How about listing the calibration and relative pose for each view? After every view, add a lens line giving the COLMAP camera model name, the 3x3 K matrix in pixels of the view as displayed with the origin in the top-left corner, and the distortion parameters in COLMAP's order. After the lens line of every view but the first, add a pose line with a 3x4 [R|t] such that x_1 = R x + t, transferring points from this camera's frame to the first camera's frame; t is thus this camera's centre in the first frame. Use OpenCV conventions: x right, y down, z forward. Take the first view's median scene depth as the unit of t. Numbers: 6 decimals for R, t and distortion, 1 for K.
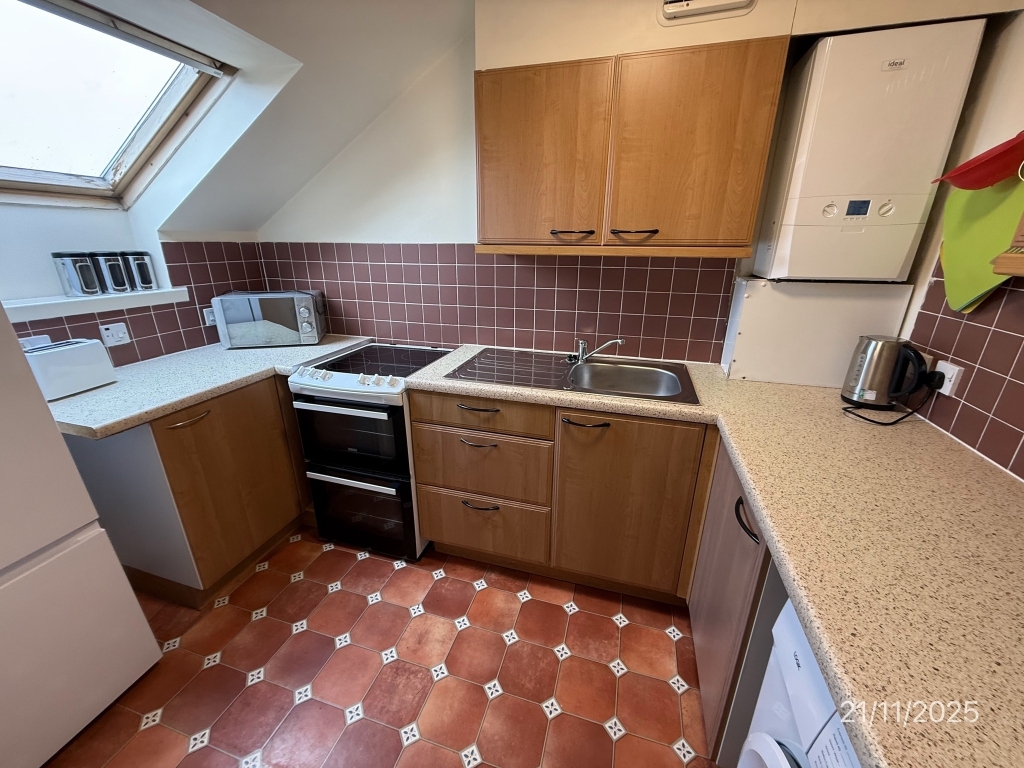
lens RADIAL K [[402.9, 0, 511.7], [0, 402.9, 384.0], [0, 0, 1]] dist [-0.000627, -0.001117]
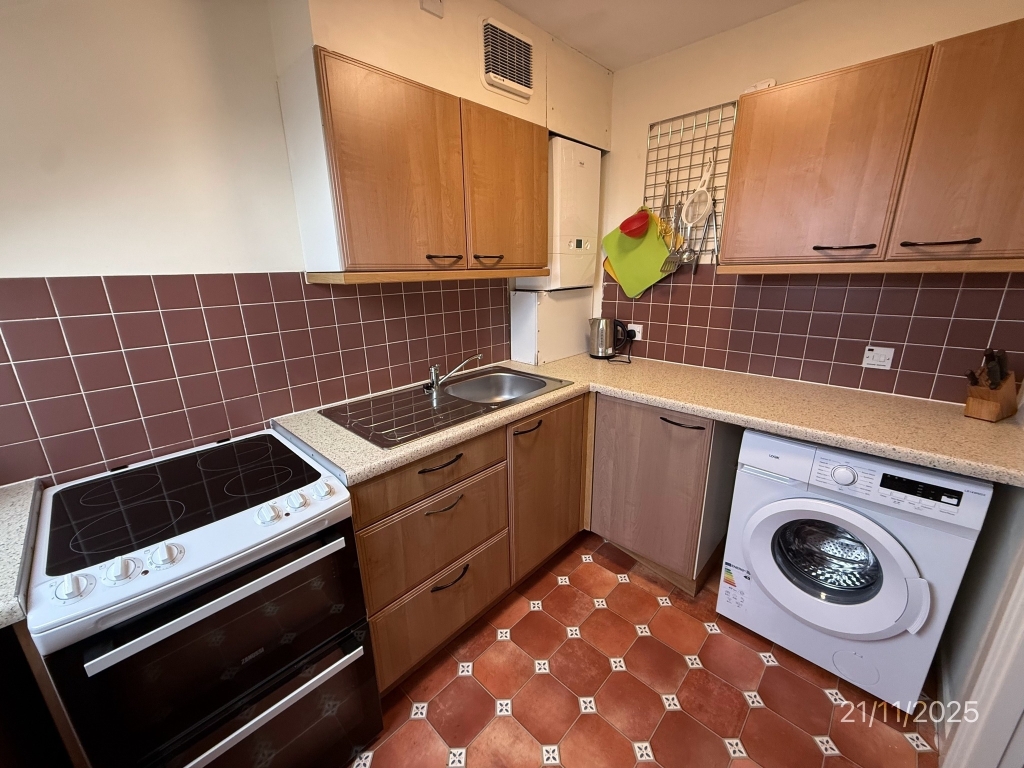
lens RADIAL K [[402.9, 0, 512.1], [0, 402.9, 383.7], [0, 0, 1]] dist [-0.000627, -0.001117]
pose [[0.455798, -0.259225, 0.851499, -0.679966], [0.313928, 0.941993, 0.118732, -0.148006], [-0.832885, 0.213192, 0.510736, 0.419367]]
